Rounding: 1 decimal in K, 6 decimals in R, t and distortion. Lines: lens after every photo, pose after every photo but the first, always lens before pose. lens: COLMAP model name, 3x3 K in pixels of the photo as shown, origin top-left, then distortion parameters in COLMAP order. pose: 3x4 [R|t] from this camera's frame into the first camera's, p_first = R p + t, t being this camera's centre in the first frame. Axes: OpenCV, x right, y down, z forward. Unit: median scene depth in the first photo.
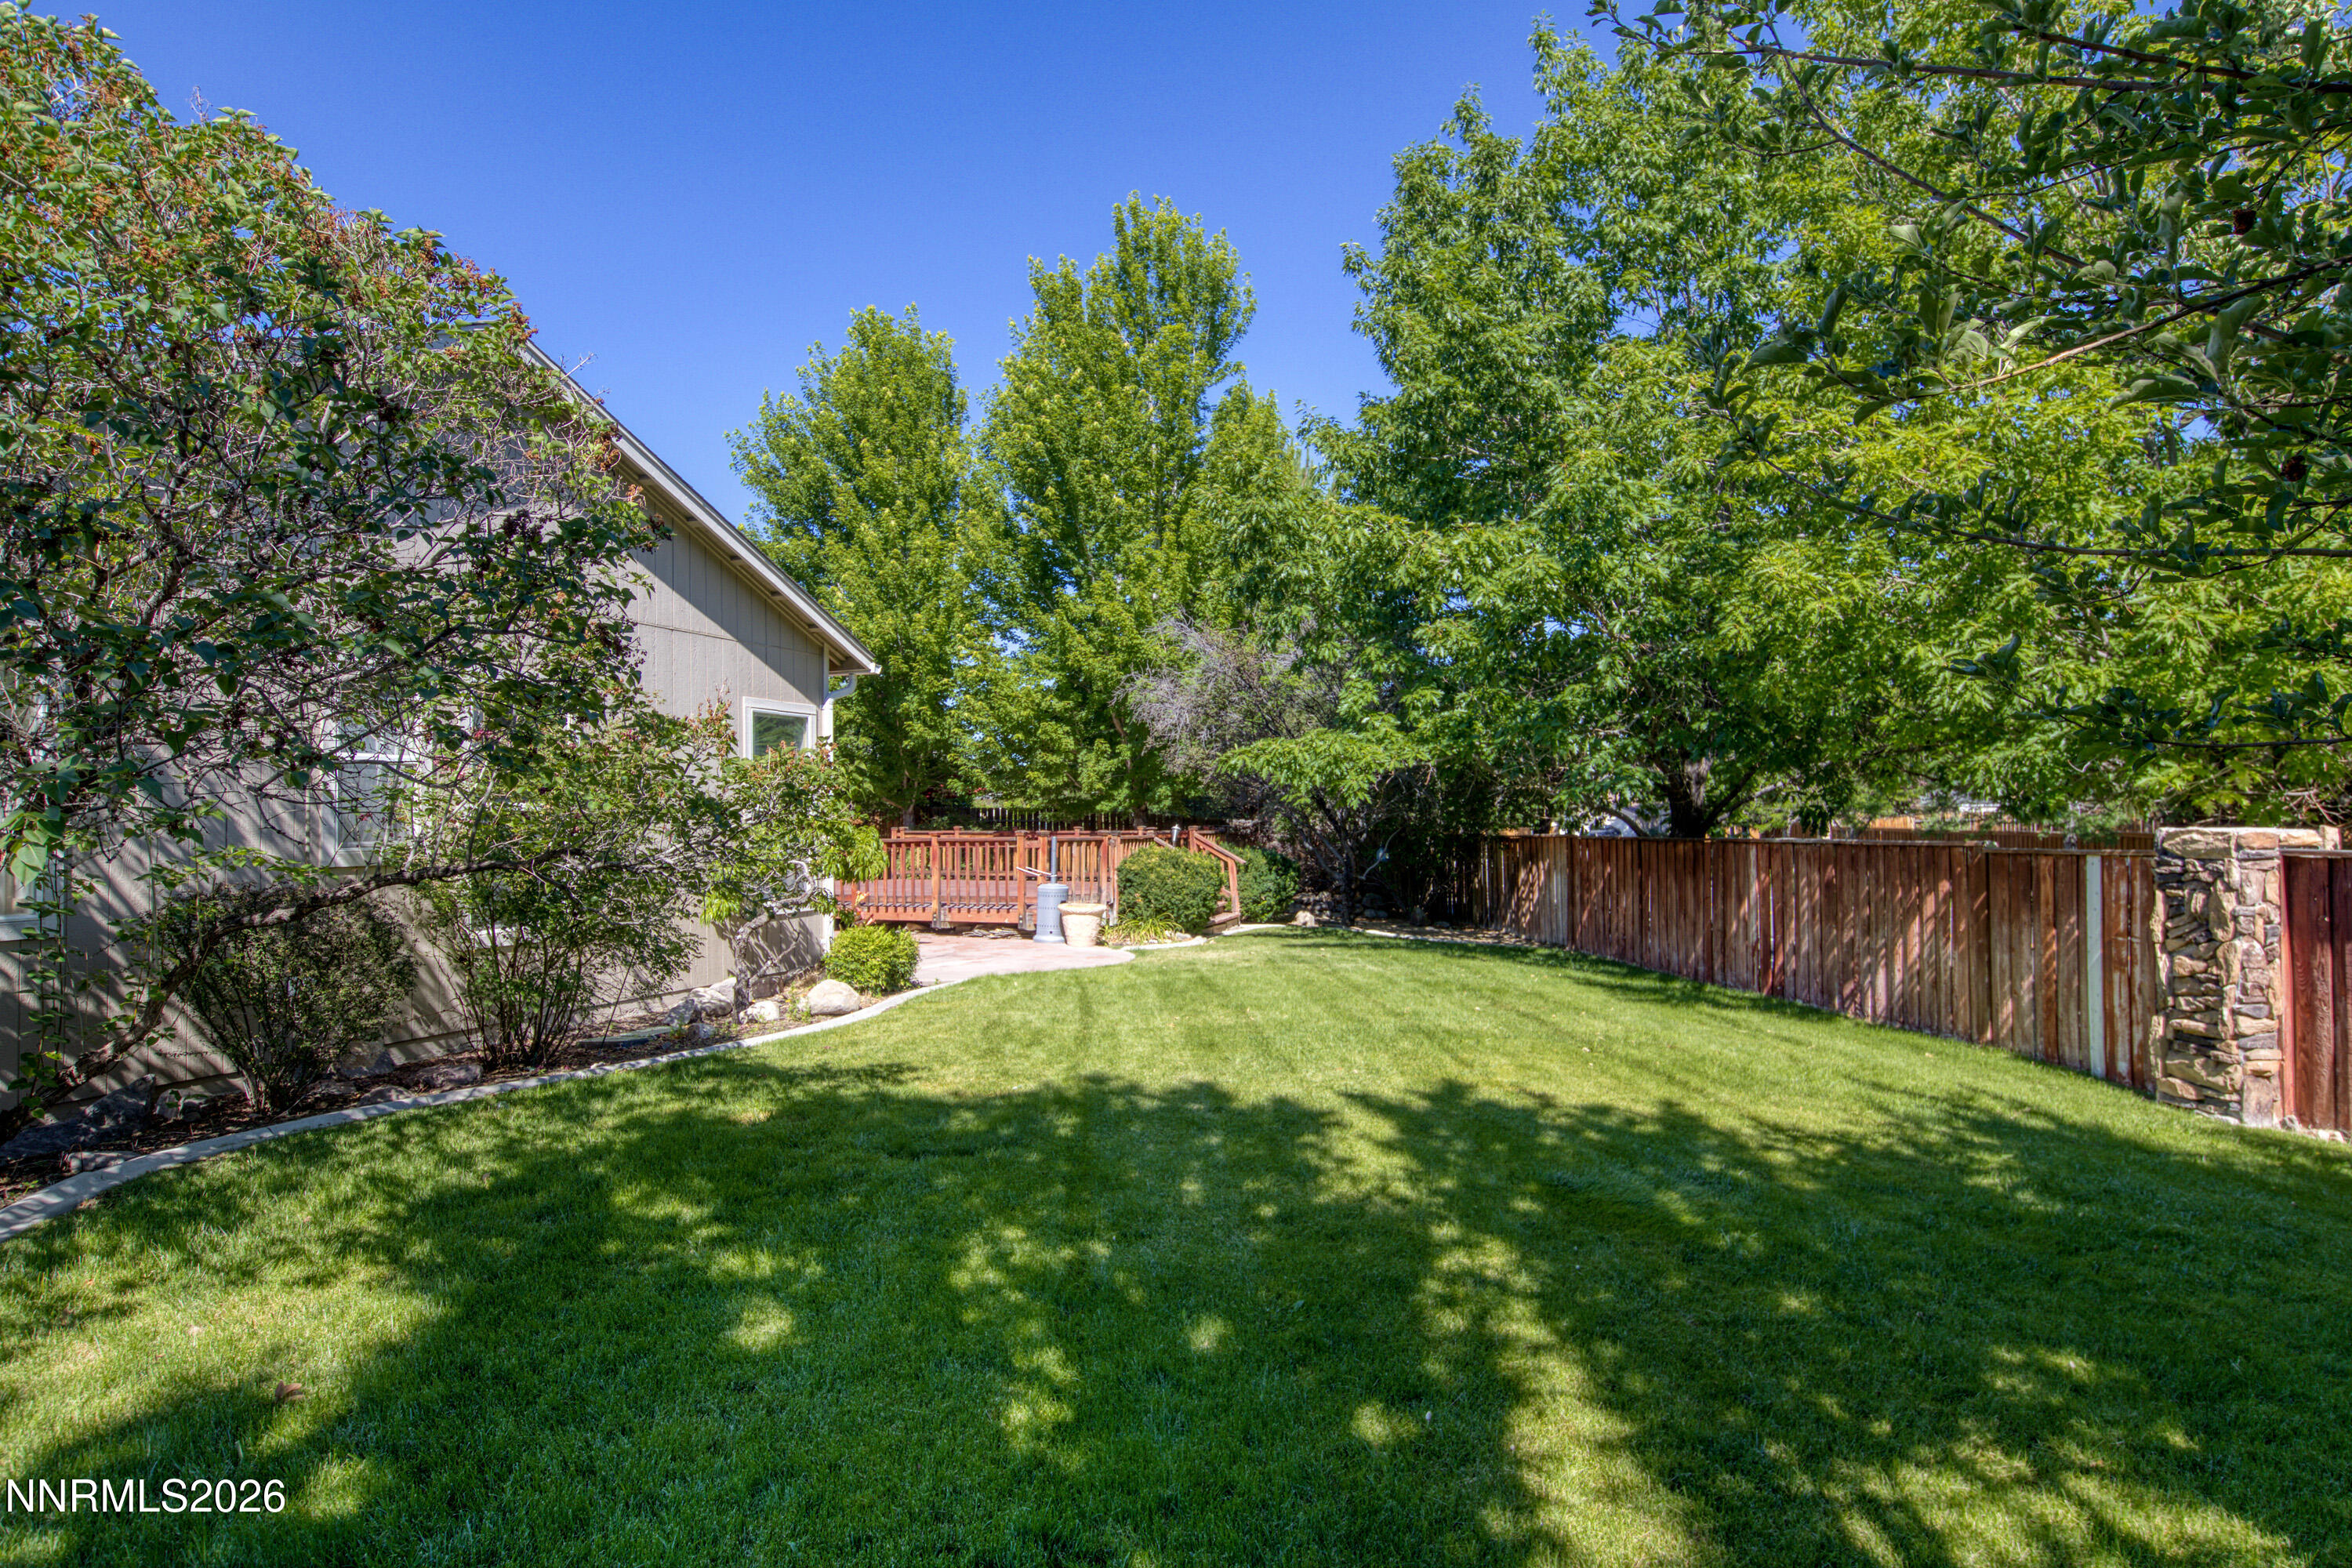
lens RADIAL K [[1312.8, 0, 1176.0], [0, 1312.8, 784.0], [0, 0, 1]] dist [0.006314, 0.001703]
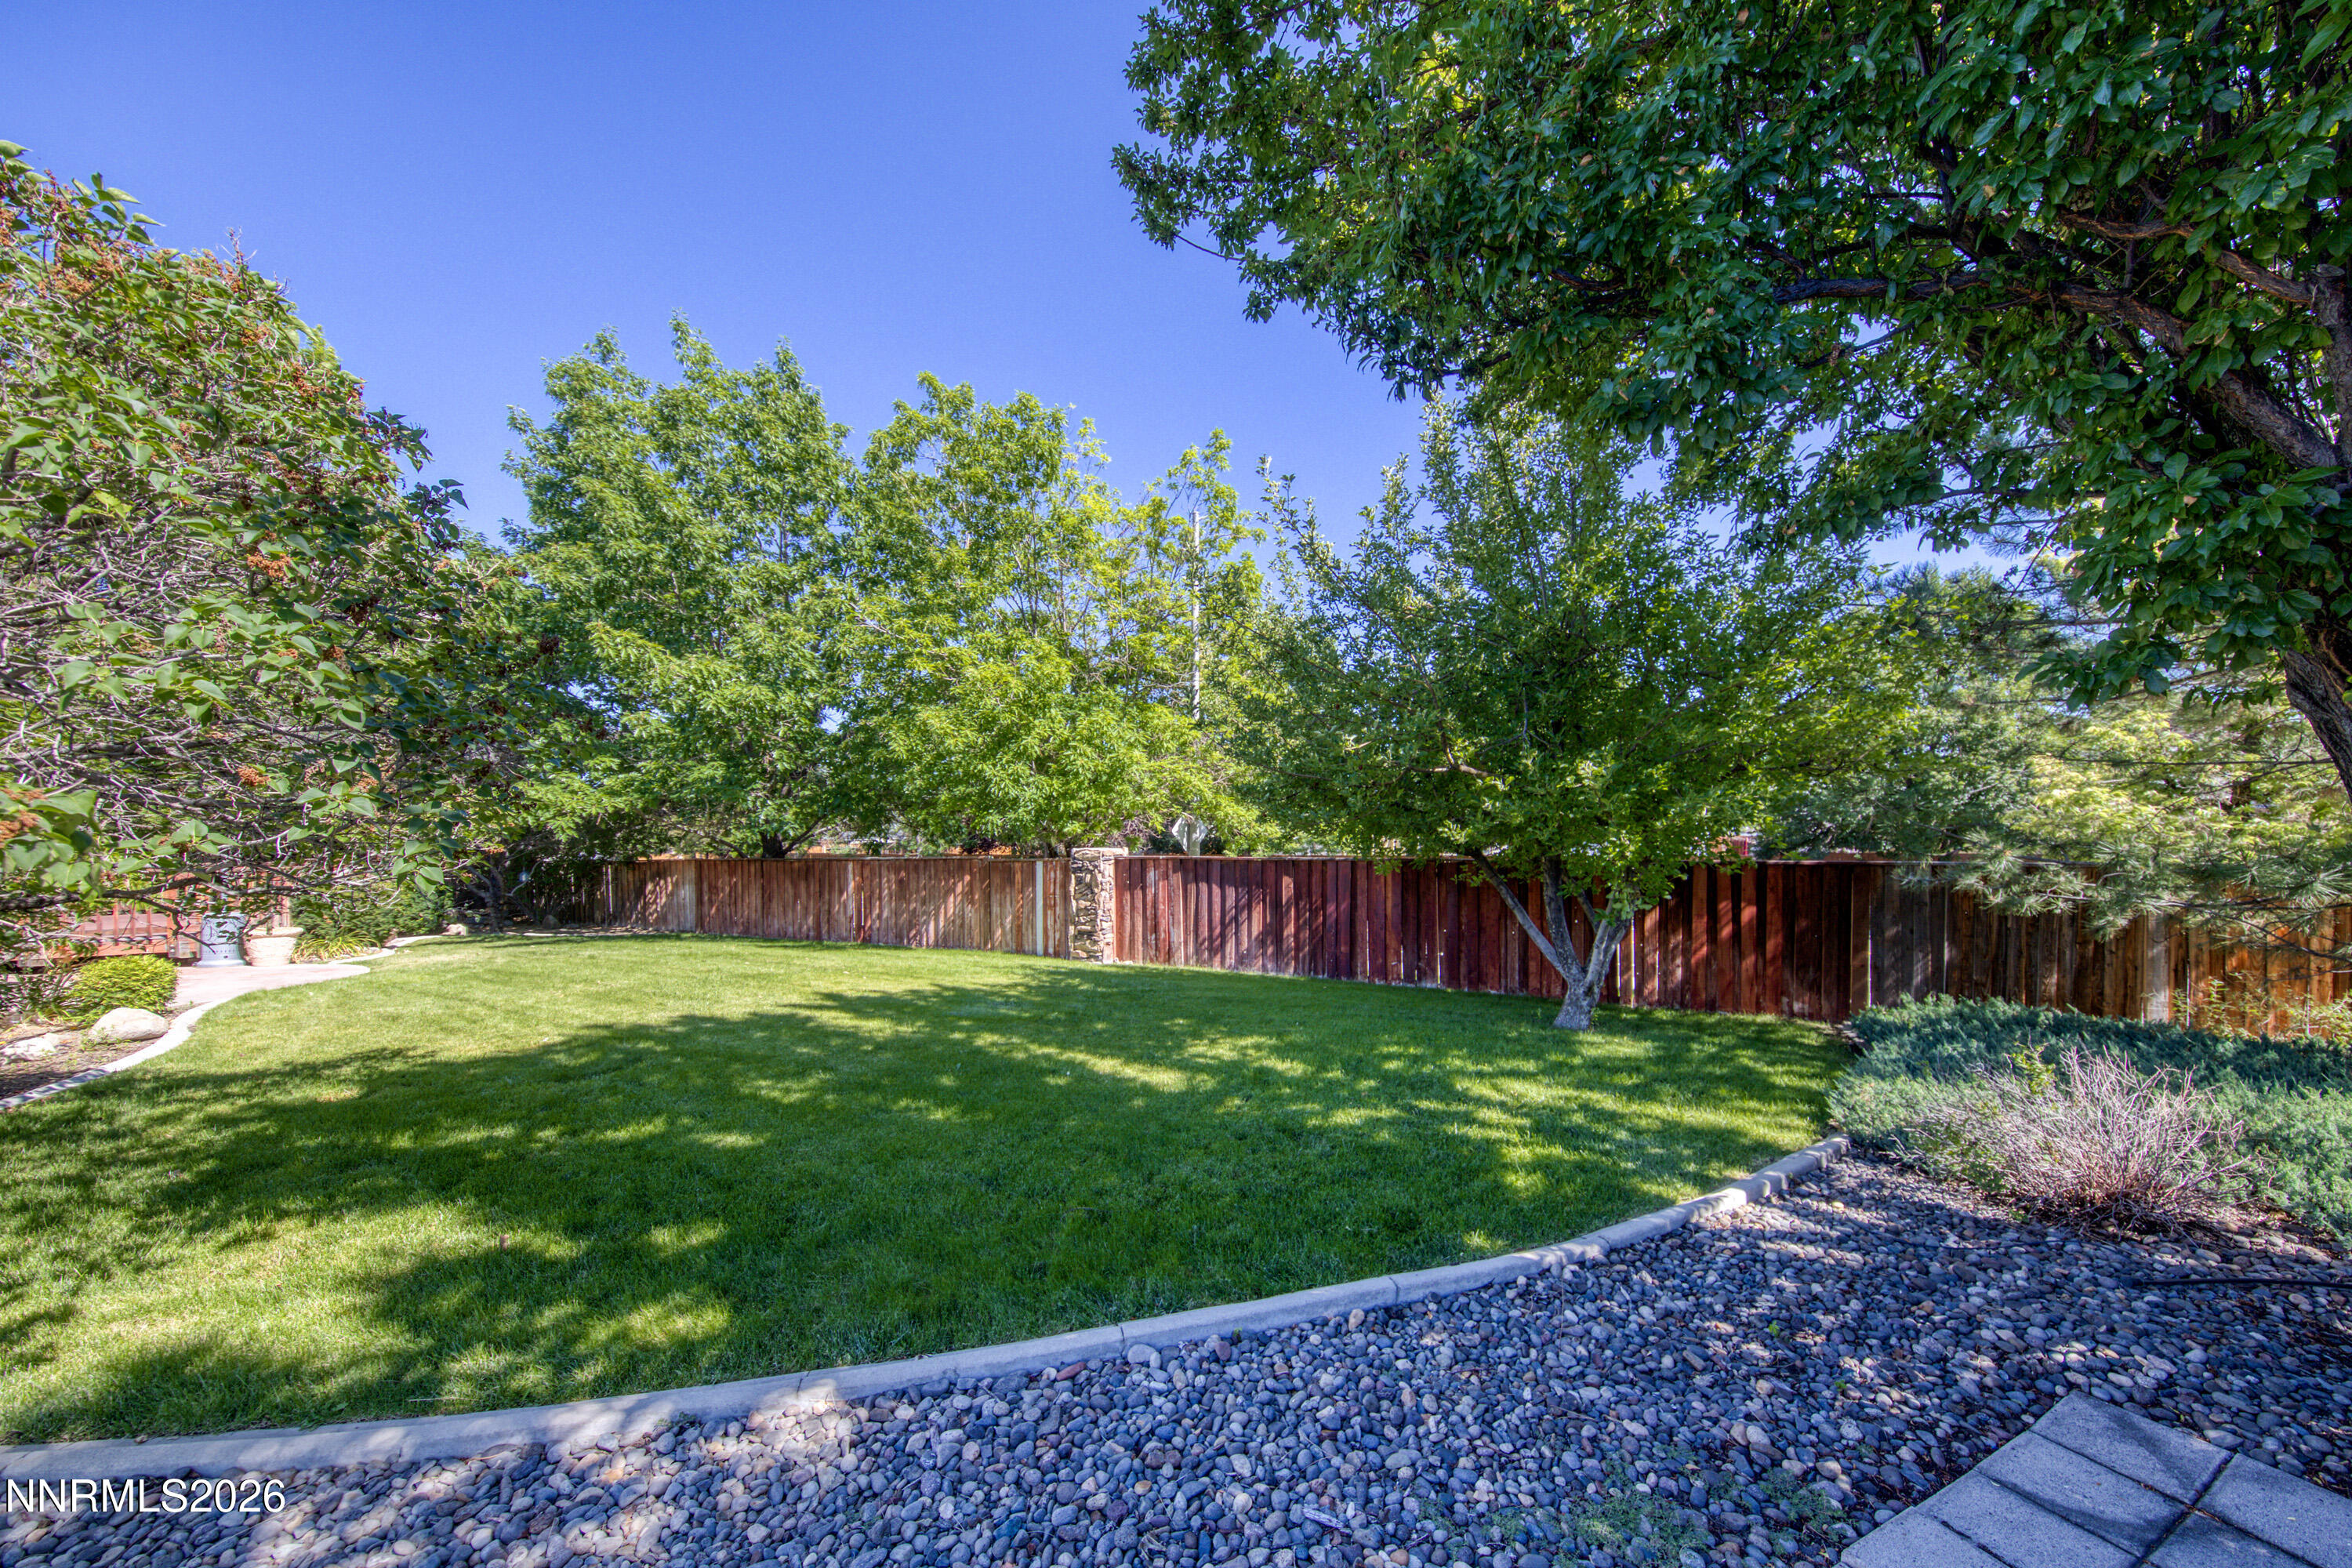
lens RADIAL K [[817.9, 0, 1176.1], [0, 817.9, 852.0], [0, 0, 1]] dist [0.000272, 0.000014]
pose [[0.584889, -0.009492, 0.811058, -0.345260], [-0.014594, 0.999647, 0.022223, 0.003229], [-0.810982, -0.024834, 0.584544, -0.033038]]
